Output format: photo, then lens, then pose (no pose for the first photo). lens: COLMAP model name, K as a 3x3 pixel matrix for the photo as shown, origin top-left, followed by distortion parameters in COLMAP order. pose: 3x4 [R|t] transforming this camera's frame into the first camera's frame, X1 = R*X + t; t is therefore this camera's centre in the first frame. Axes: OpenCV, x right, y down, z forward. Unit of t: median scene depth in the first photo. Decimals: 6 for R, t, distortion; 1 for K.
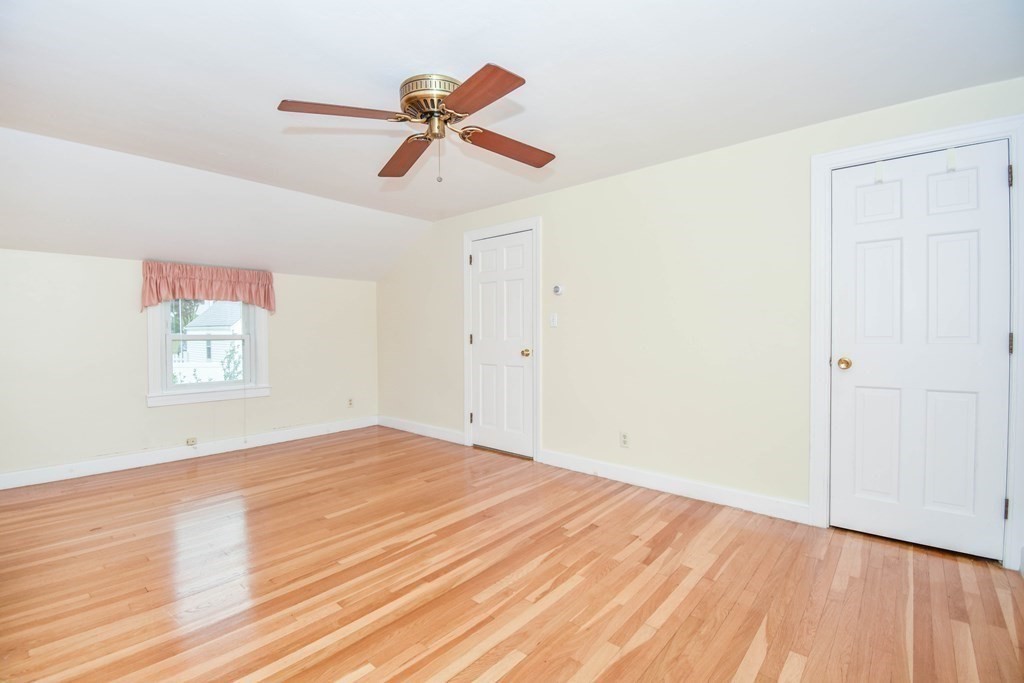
lens RADIAL K [[449.8, 0, 505.8], [0, 449.8, 335.1], [0, 0, 1]] dist [0.014768, -0.020511]
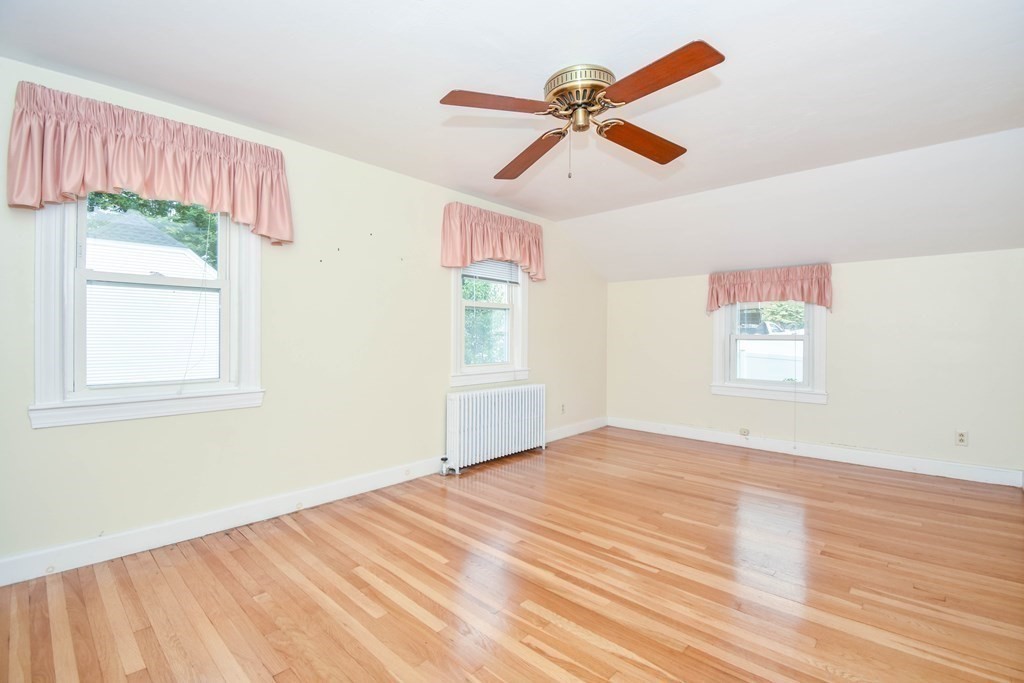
lens RADIAL K [[449.8, 0, 505.8], [0, 449.8, 335.1], [0, 0, 1]] dist [0.014768, -0.020511]
pose [[-0.009369, 0.006296, -0.999936, 0.569952], [-0.007571, 0.999951, 0.006367, -0.003215], [0.999927, 0.007630, -0.009321, 0.596255]]
